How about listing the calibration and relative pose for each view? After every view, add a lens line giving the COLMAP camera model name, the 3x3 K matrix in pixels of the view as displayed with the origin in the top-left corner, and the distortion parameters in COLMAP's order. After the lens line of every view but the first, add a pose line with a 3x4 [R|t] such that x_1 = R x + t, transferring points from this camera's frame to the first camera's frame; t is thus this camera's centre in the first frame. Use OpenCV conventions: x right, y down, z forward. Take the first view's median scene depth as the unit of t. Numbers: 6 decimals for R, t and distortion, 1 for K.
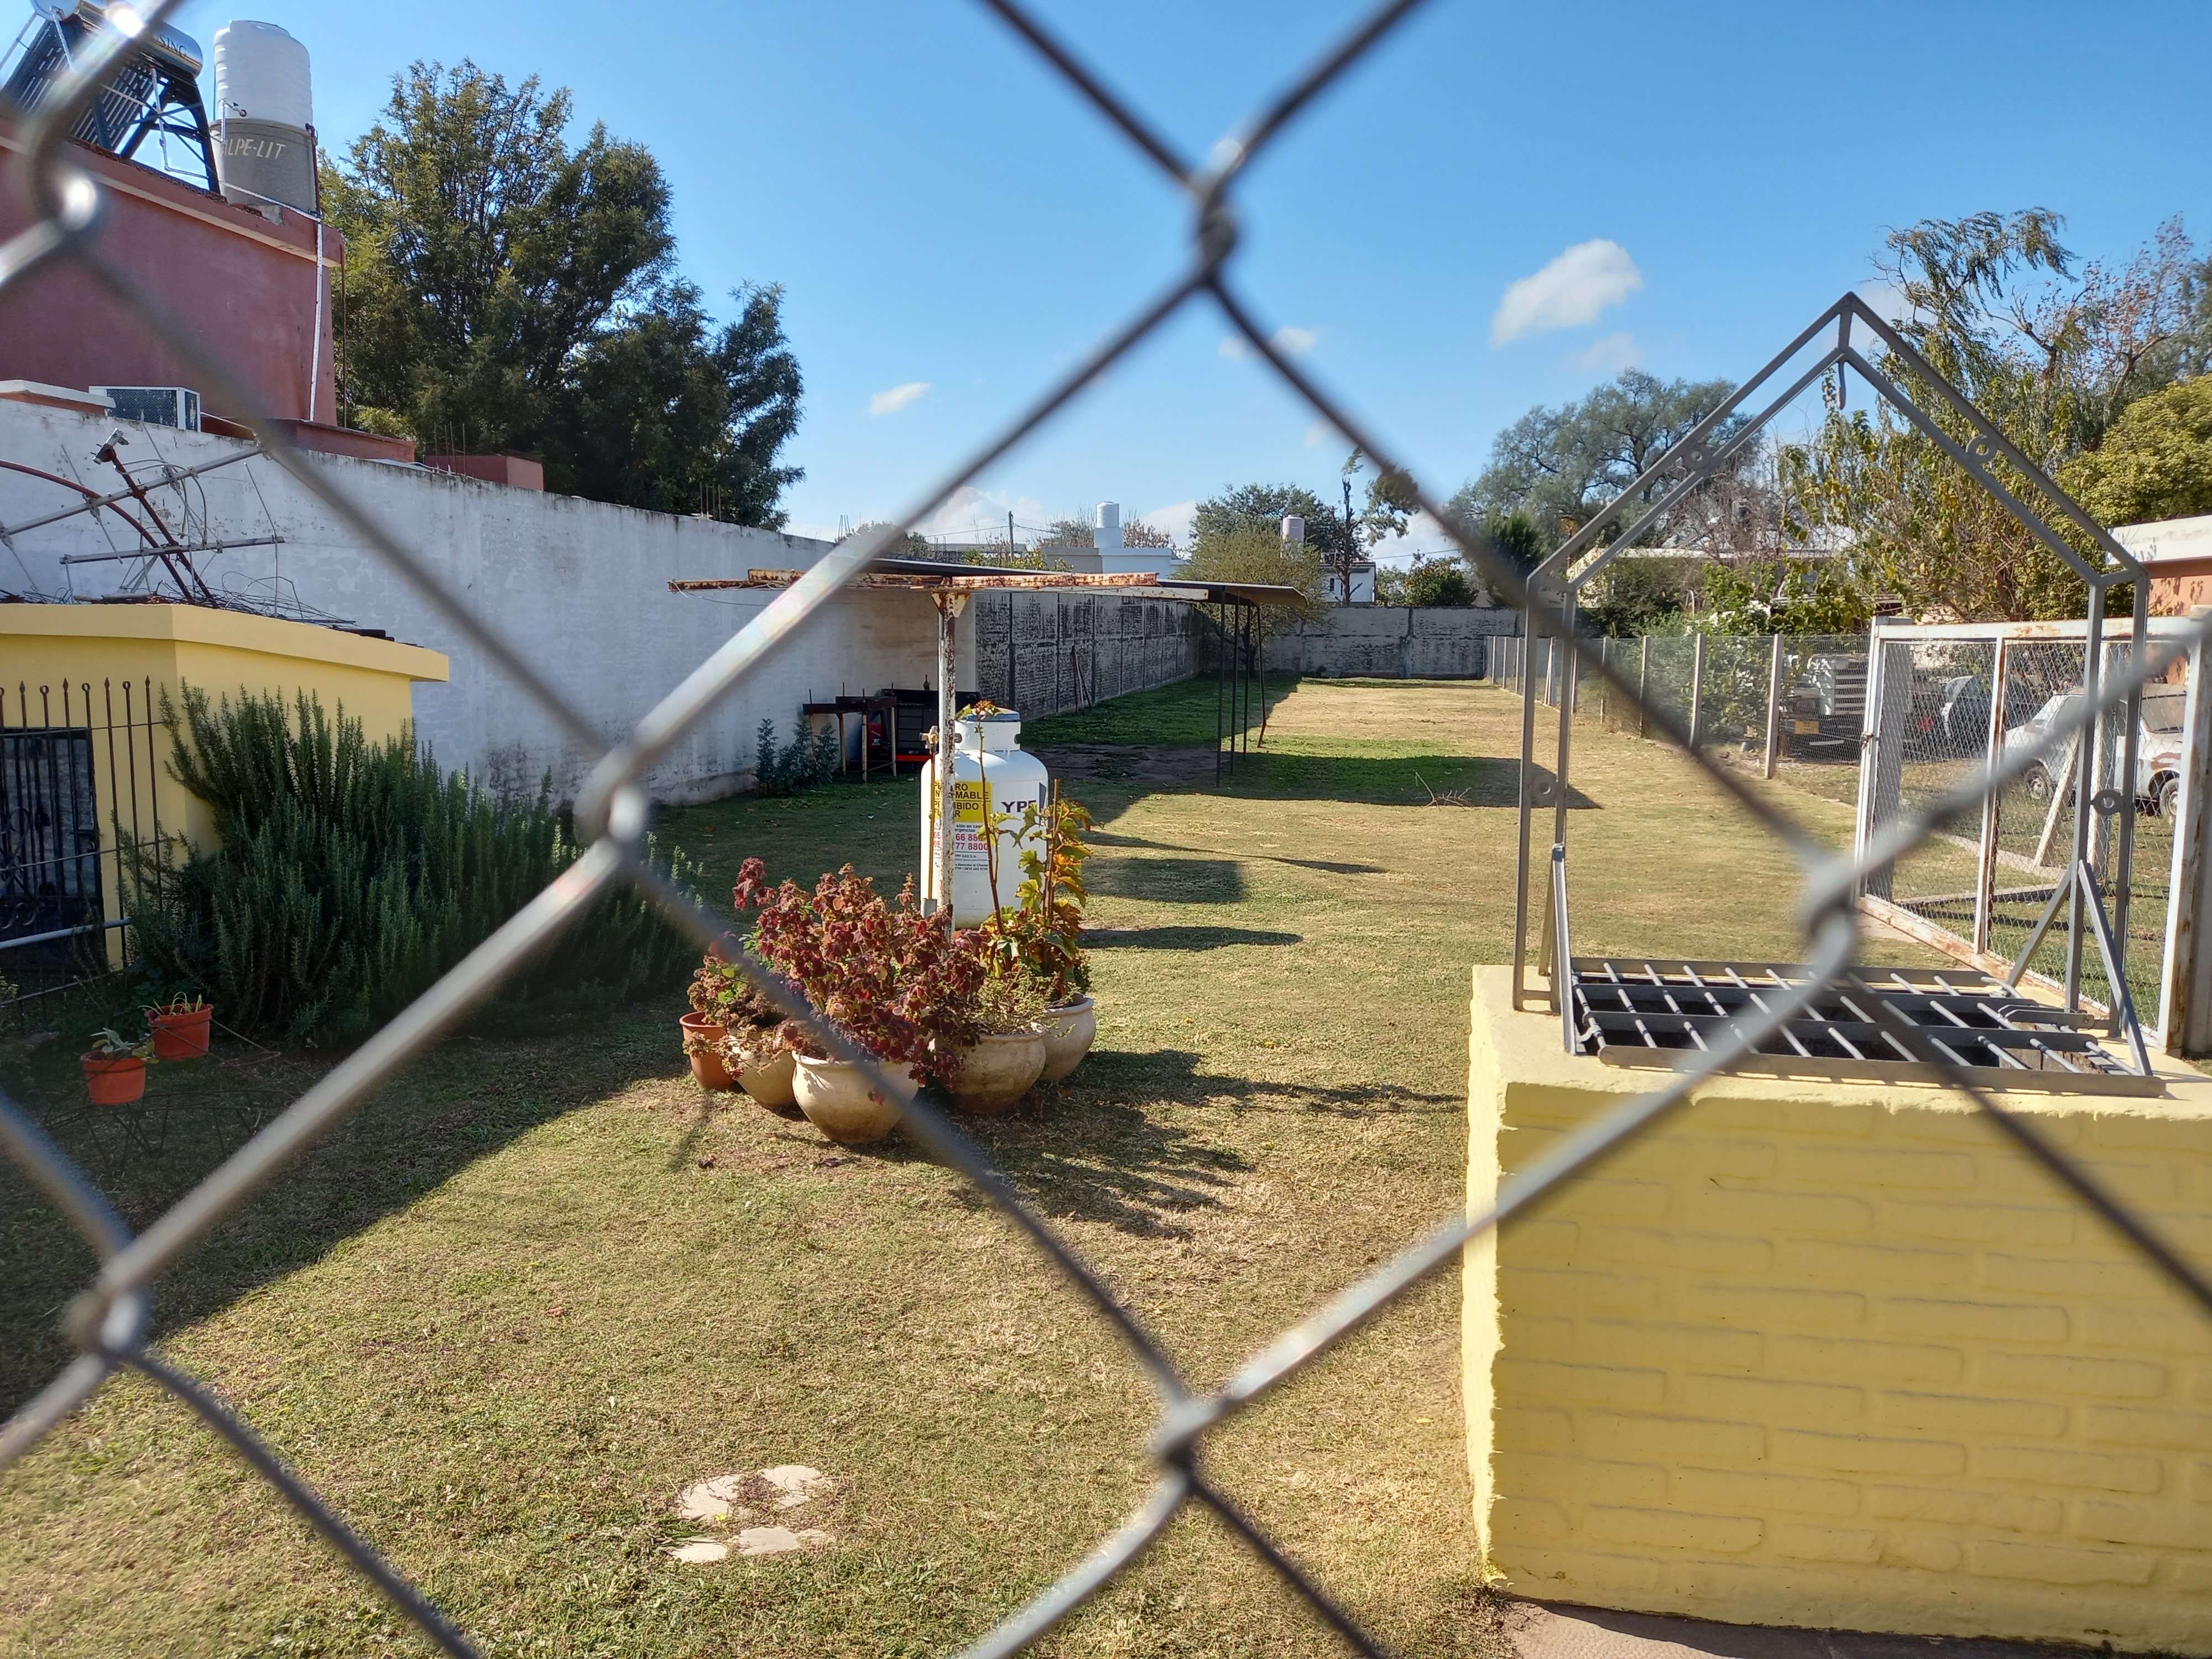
lens RADIAL K [[1666.1, 0, 1149.6], [0, 1666.1, 857.3], [0, 0, 1]] dist [0.049262, -0.051231]
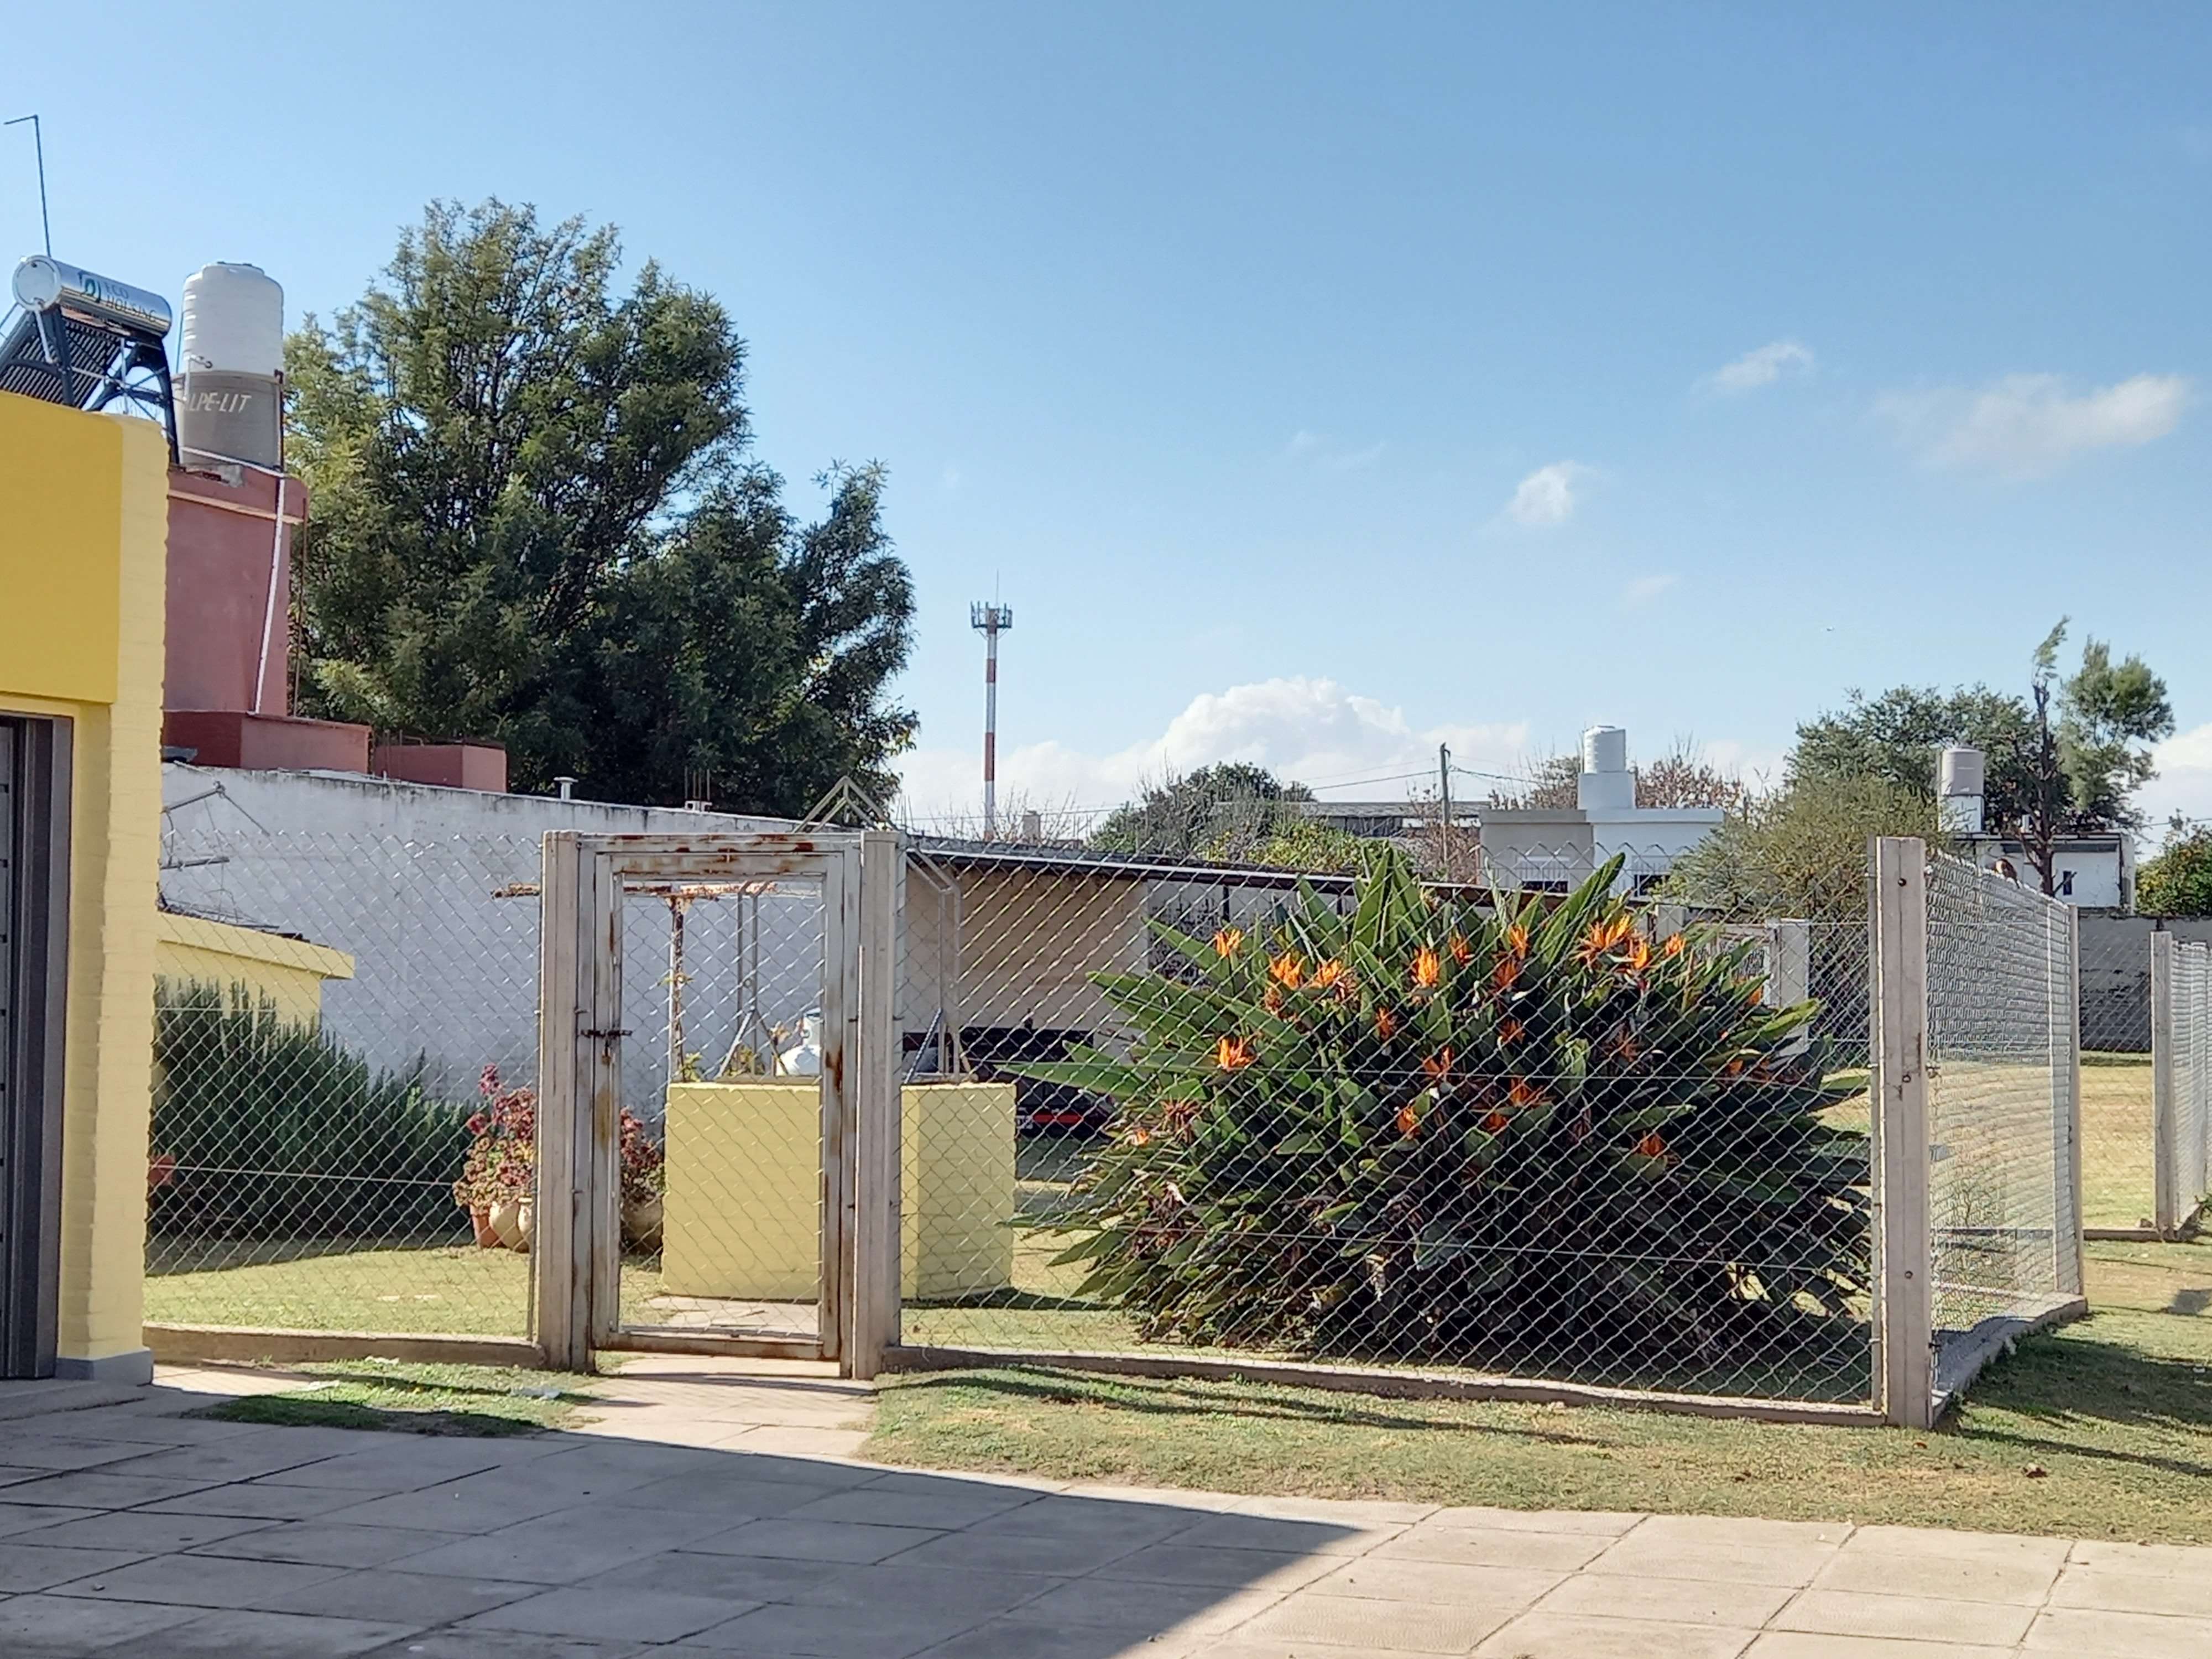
lens RADIAL K [[3394.1, 0, 1098.4], [0, 3394.1, 822.8], [0, 0, 1]] dist [0.135376, 0.000000]
pose [[0.977843, -0.009364, -0.209132, 0.187362], [-0.027662, 0.984460, -0.173415, 0.059802], [0.207506, 0.175358, 0.962388, -0.381257]]
